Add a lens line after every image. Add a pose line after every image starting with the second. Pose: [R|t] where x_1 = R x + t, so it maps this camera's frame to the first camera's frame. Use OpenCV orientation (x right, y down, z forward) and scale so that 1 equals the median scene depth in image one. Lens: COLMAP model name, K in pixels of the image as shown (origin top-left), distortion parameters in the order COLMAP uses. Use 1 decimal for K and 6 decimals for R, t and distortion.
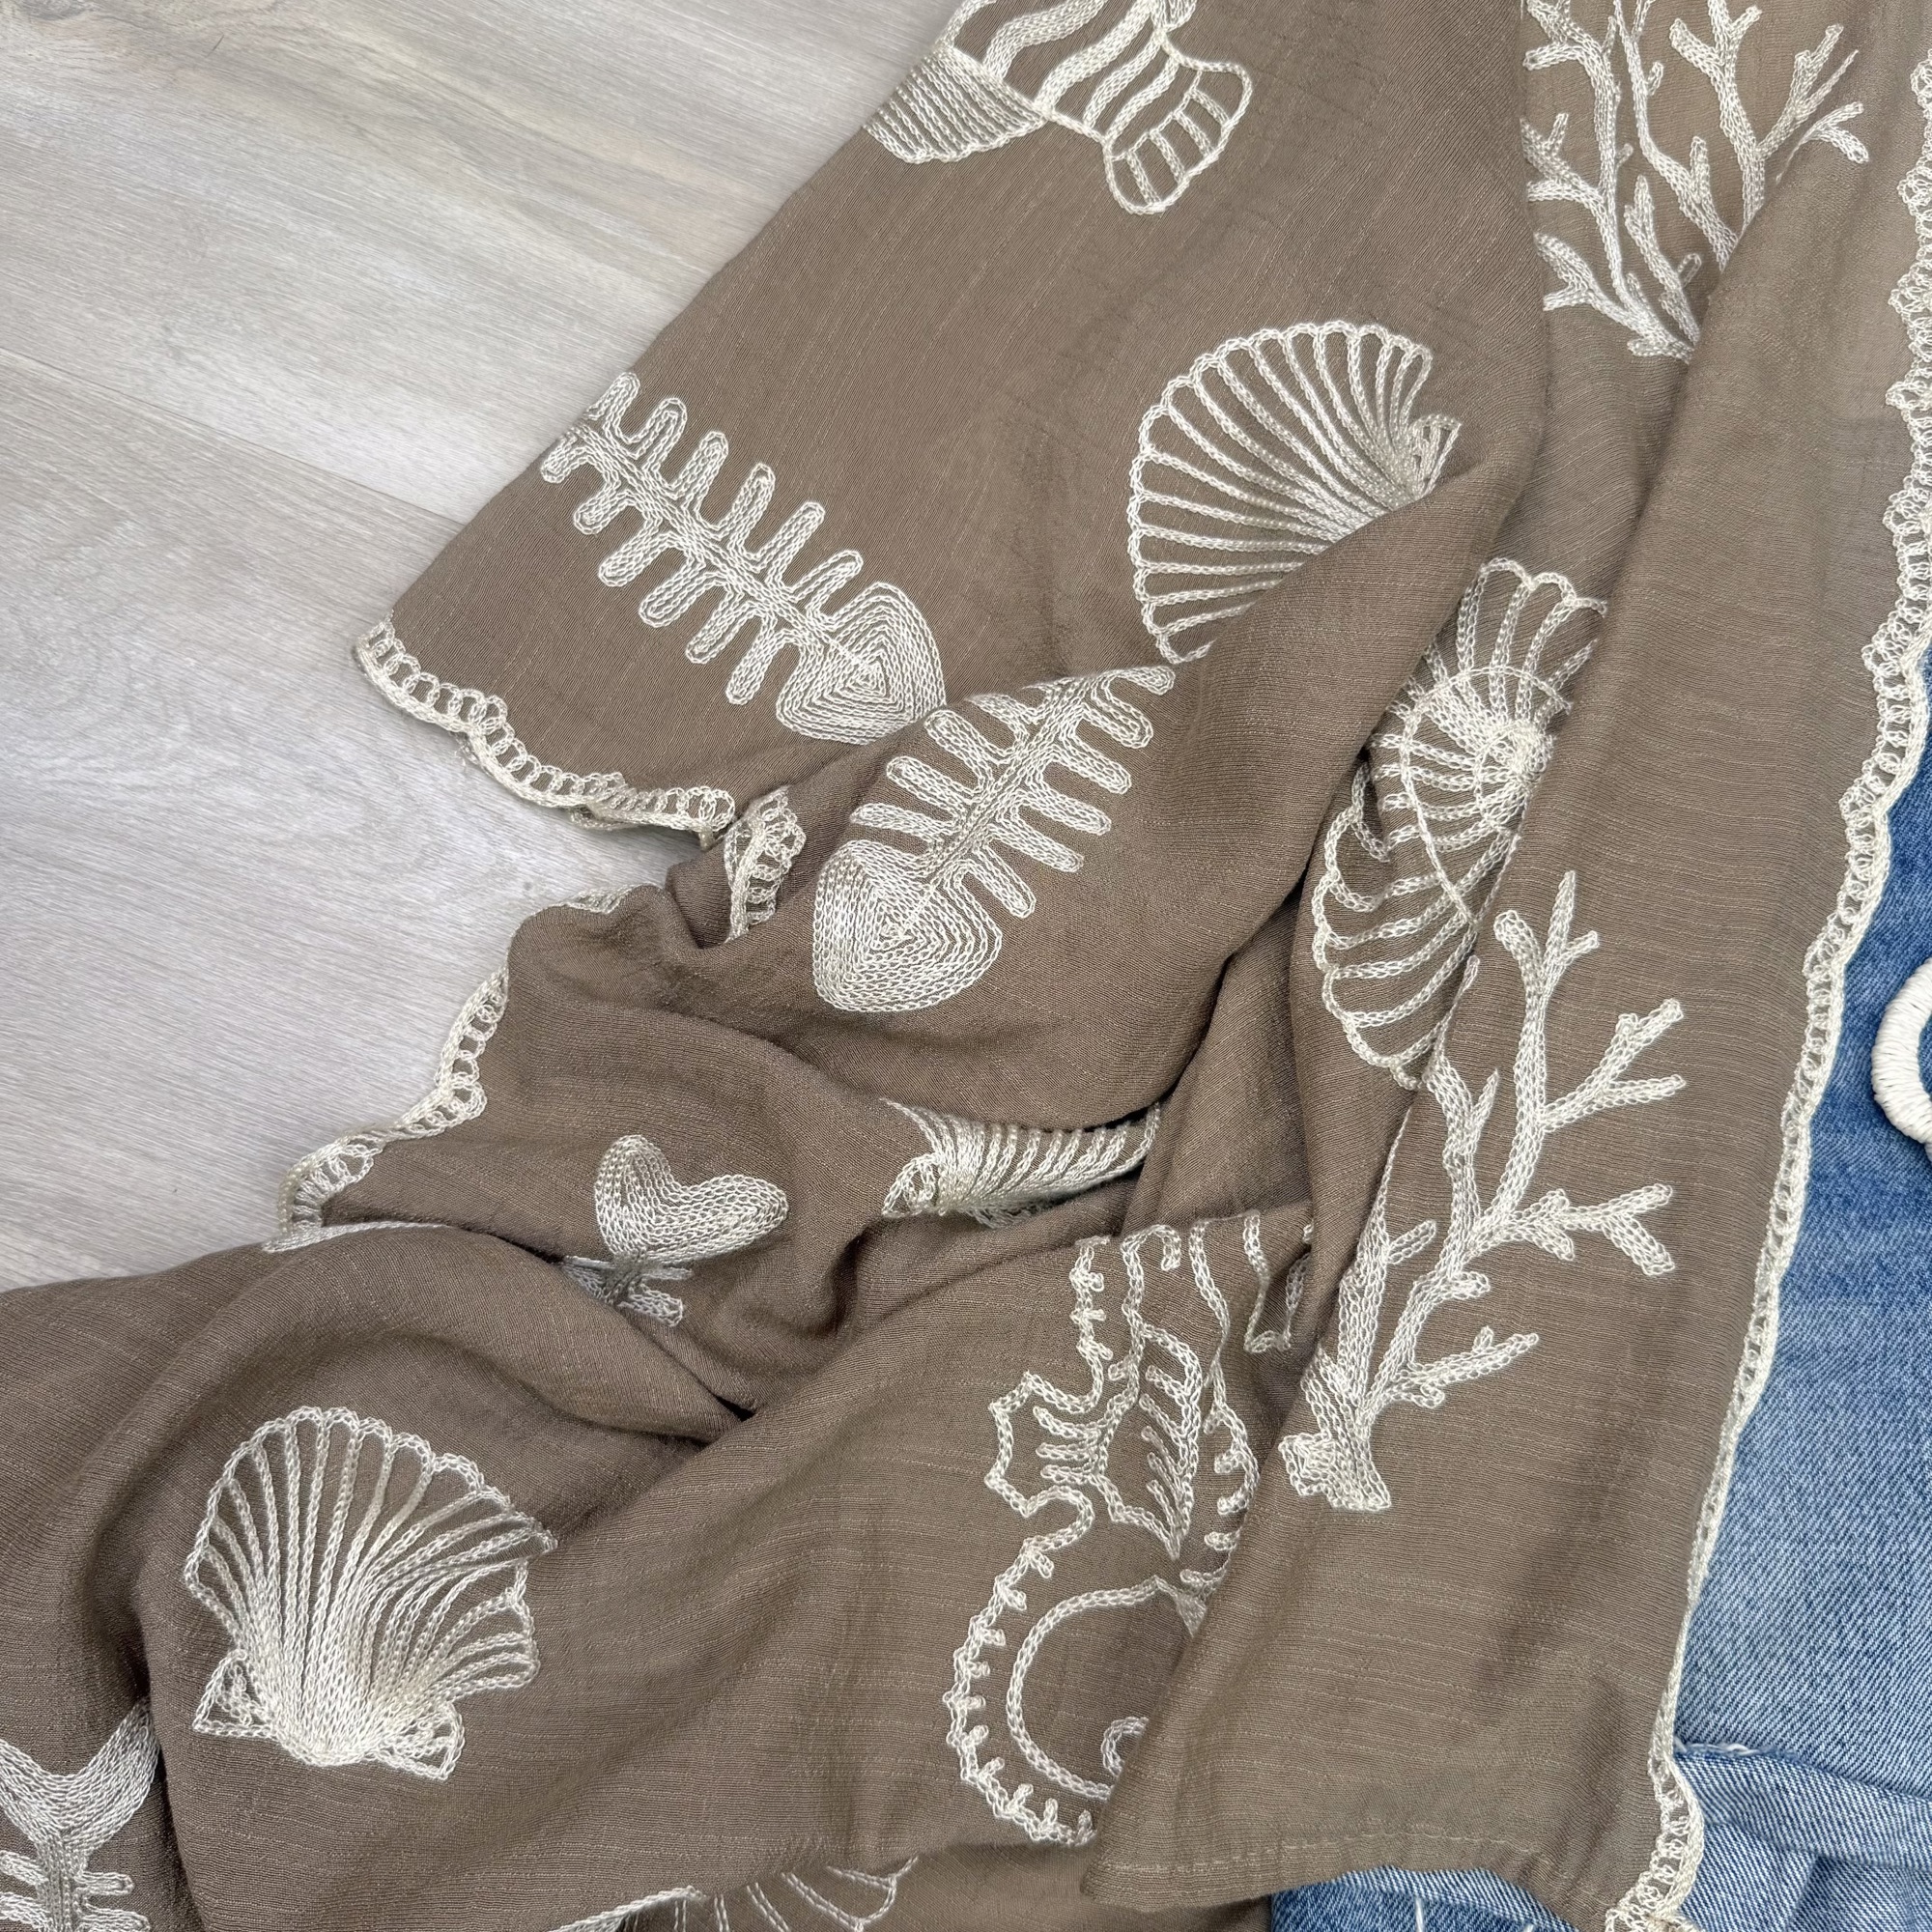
lens RADIAL K [[1739.1, 0, 966.0], [0, 1739.1, 966.0], [0, 0, 1]] dist [0.126431, -0.281186]
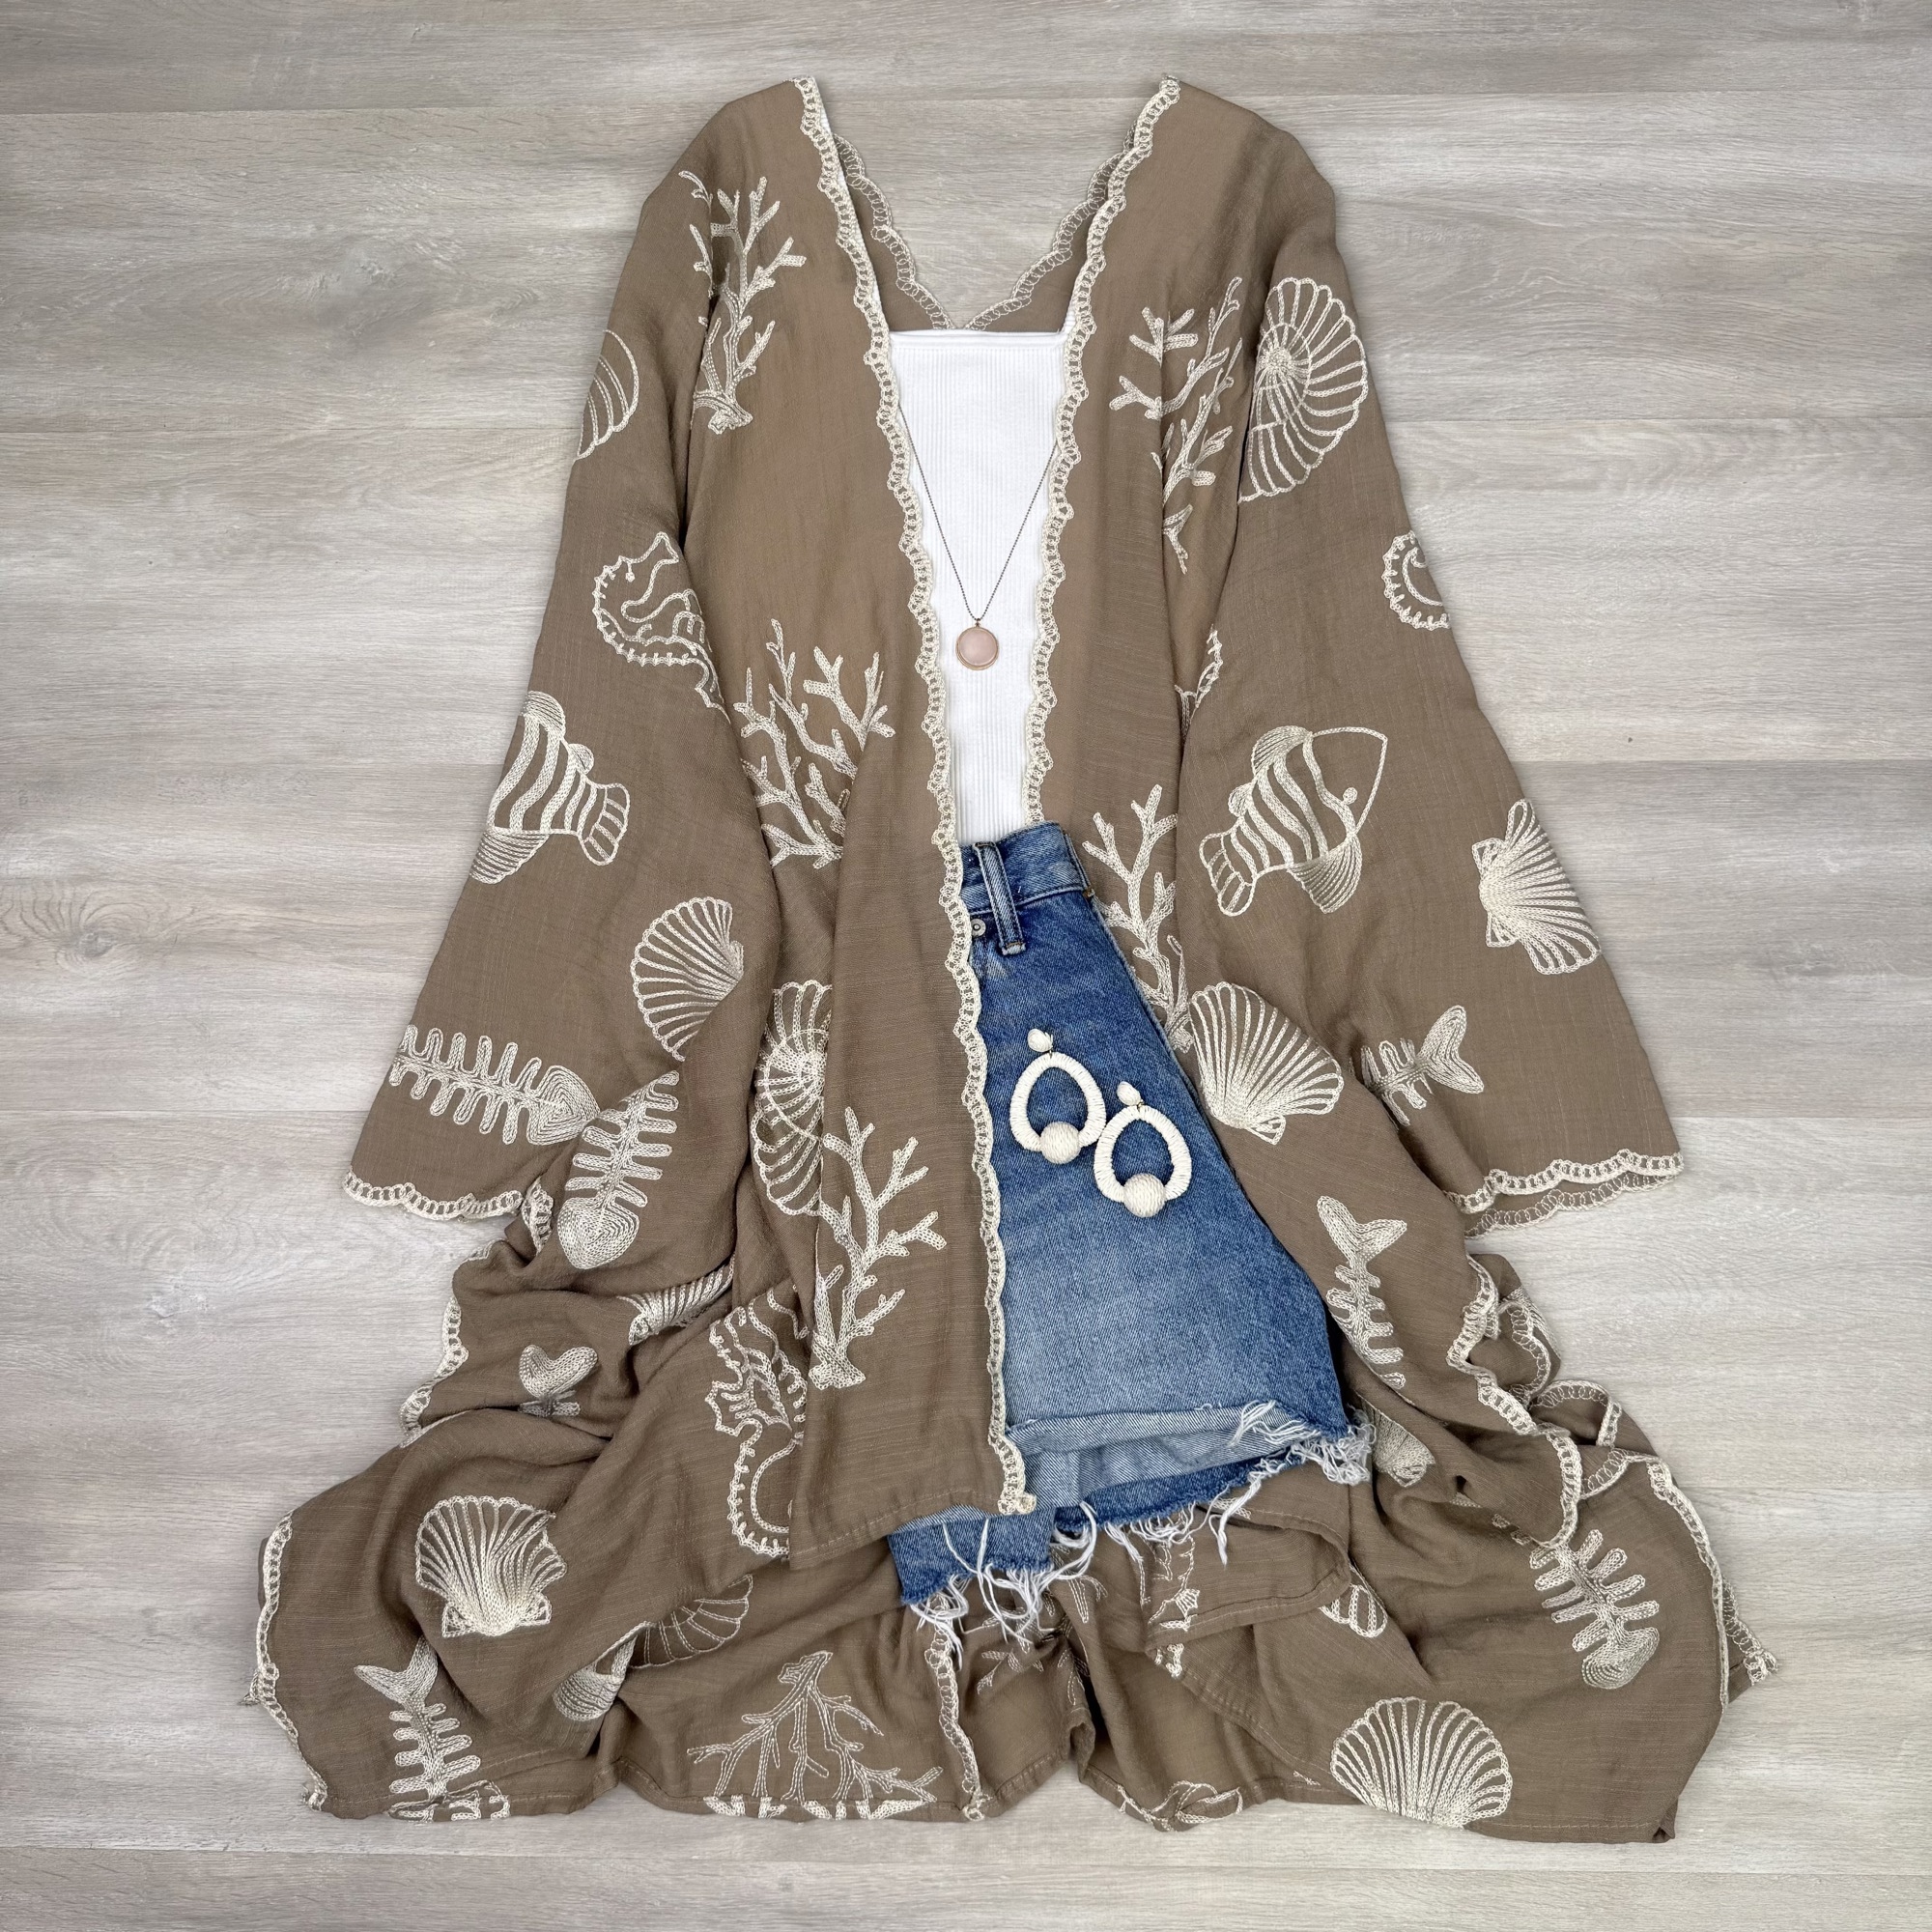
lens RADIAL K [[1781.8, 0, 1011.7], [0, 1781.8, 935.2], [0, 0, 1]] dist [0.148096, -0.323195]
pose [[0.932708, -0.359963, -0.021985, 0.658108], [0.360540, 0.932121, 0.034088, -0.263275], [0.008222, -0.039720, 0.999177, -1.376874]]
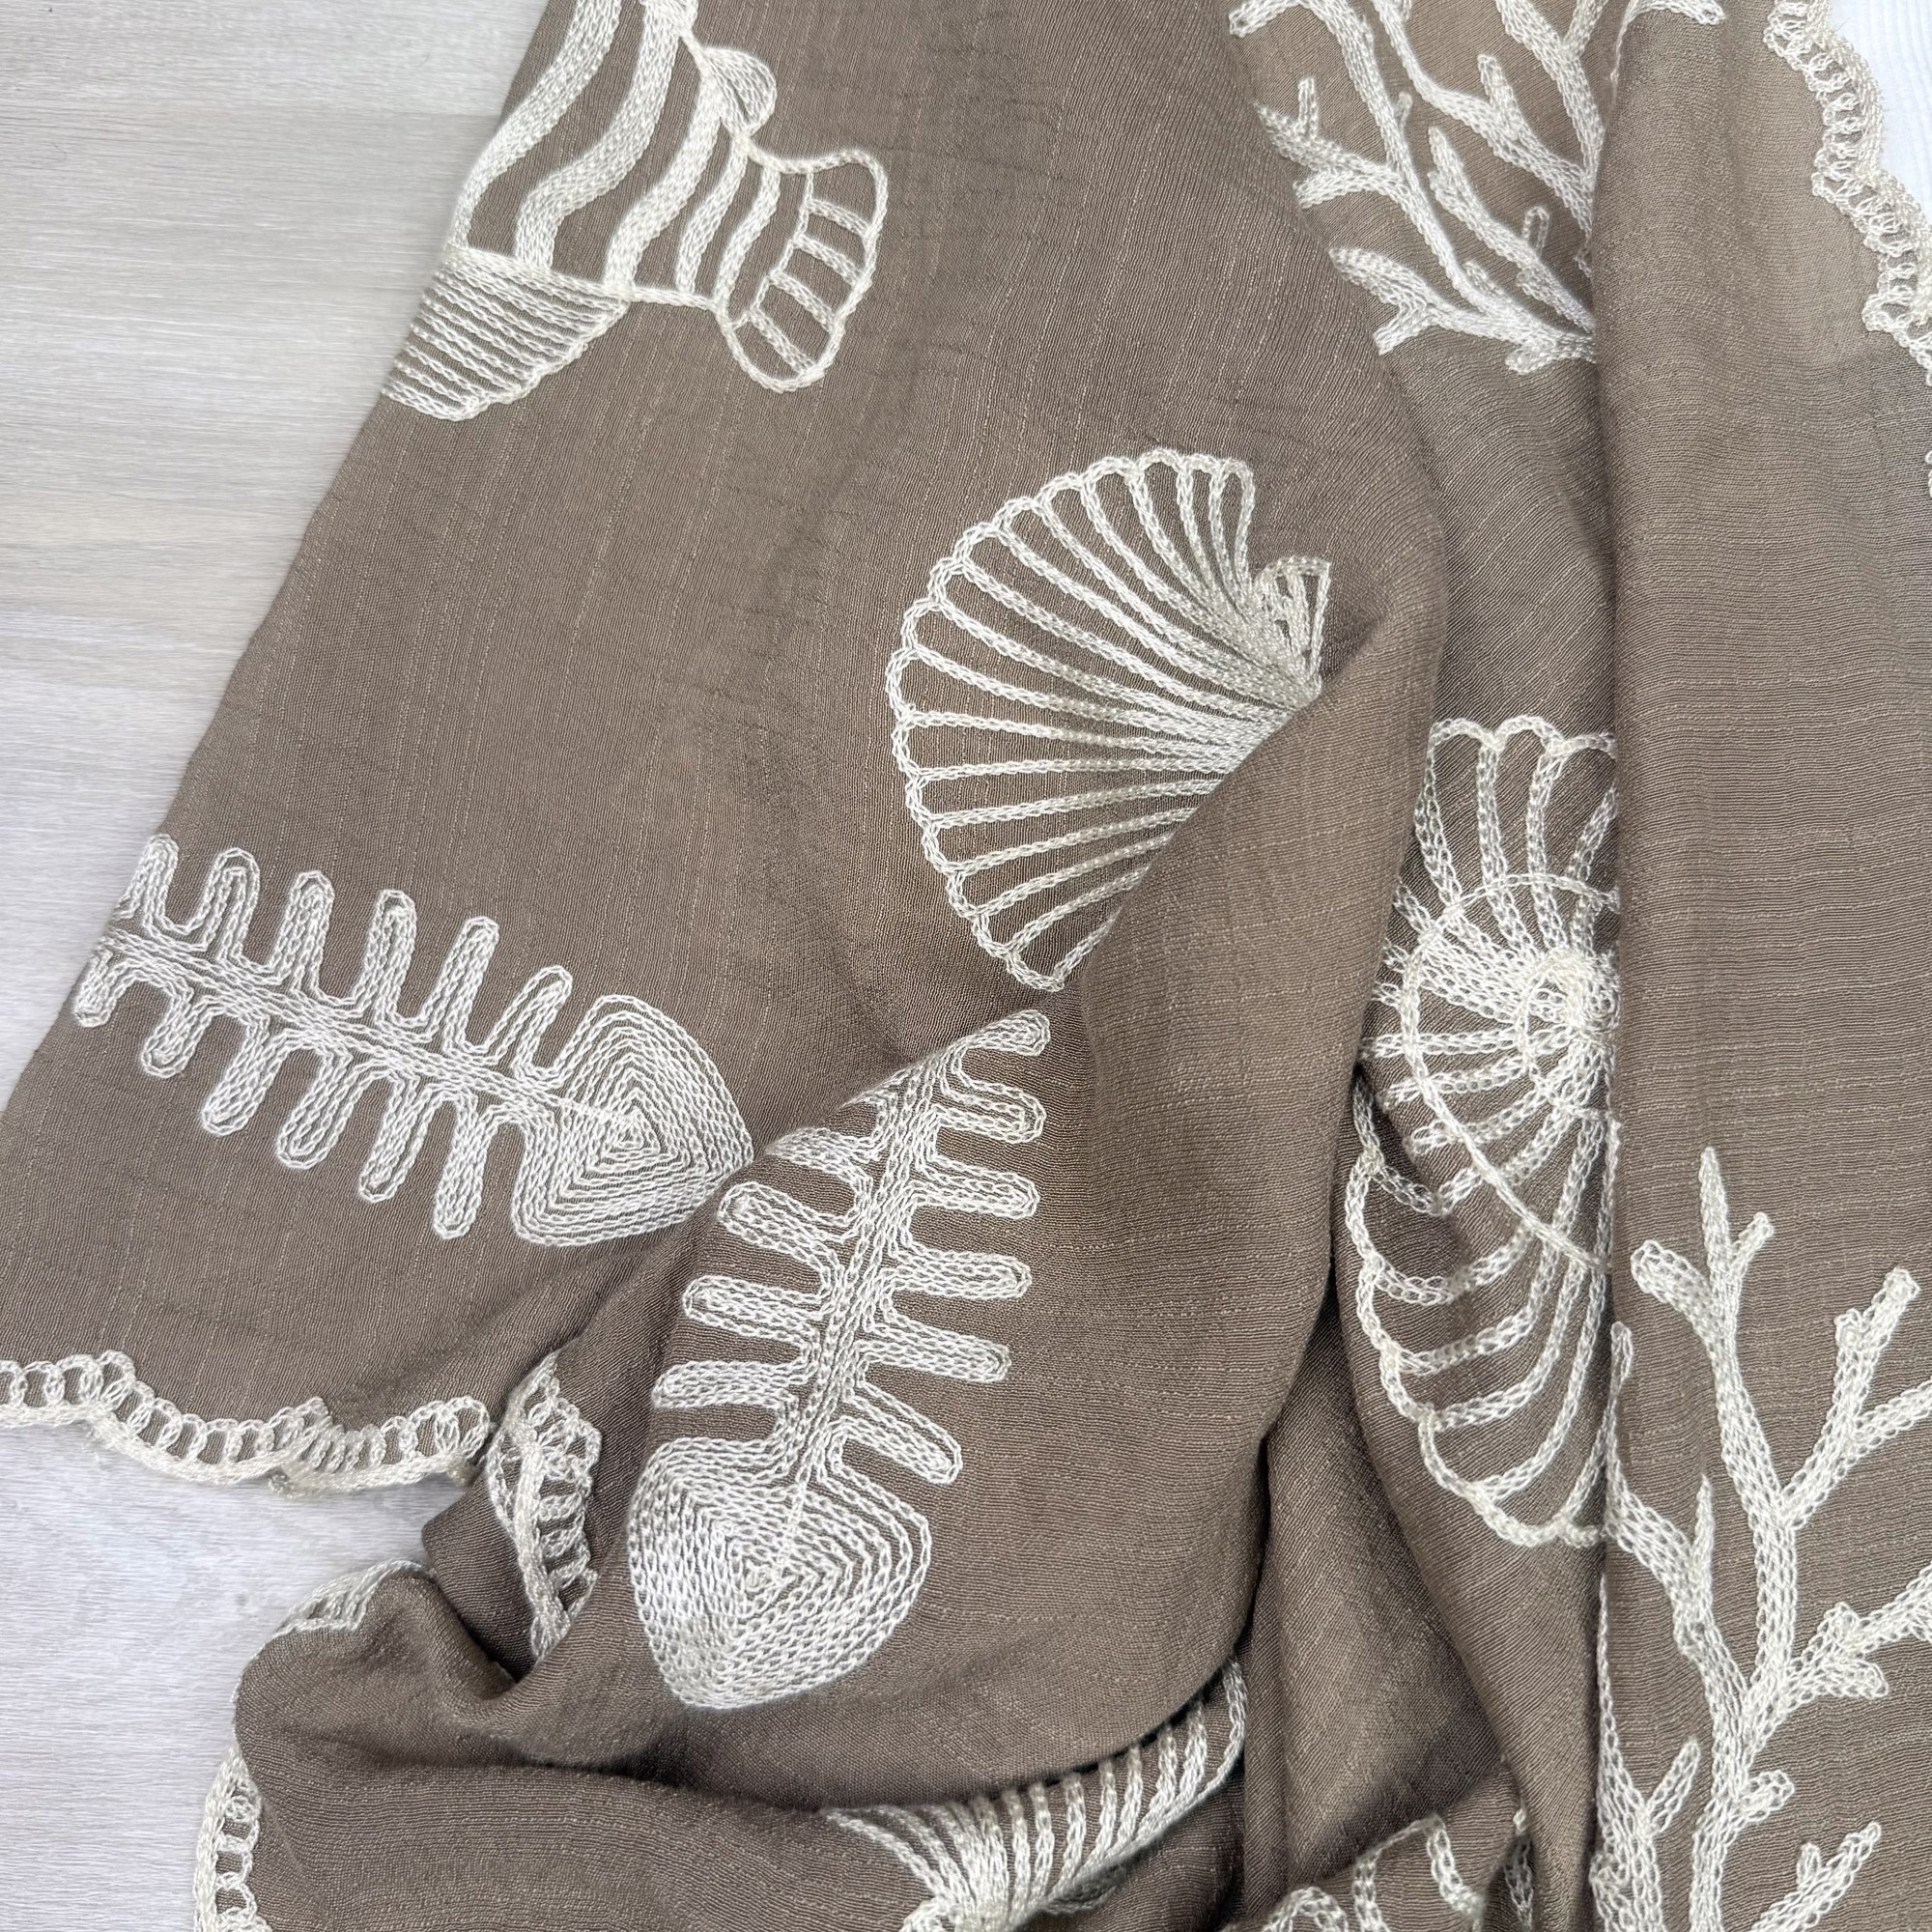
lens RADIAL K [[1769.7, 0, 966.0], [0, 1769.7, 966.0], [0, 0, 1]] dist [0.185550, -0.499016]
pose [[0.947740, -0.316691, 0.038681, 0.069926], [0.317783, 0.947799, -0.026274, -0.180945], [-0.028341, 0.037193, 0.998906, 0.308922]]
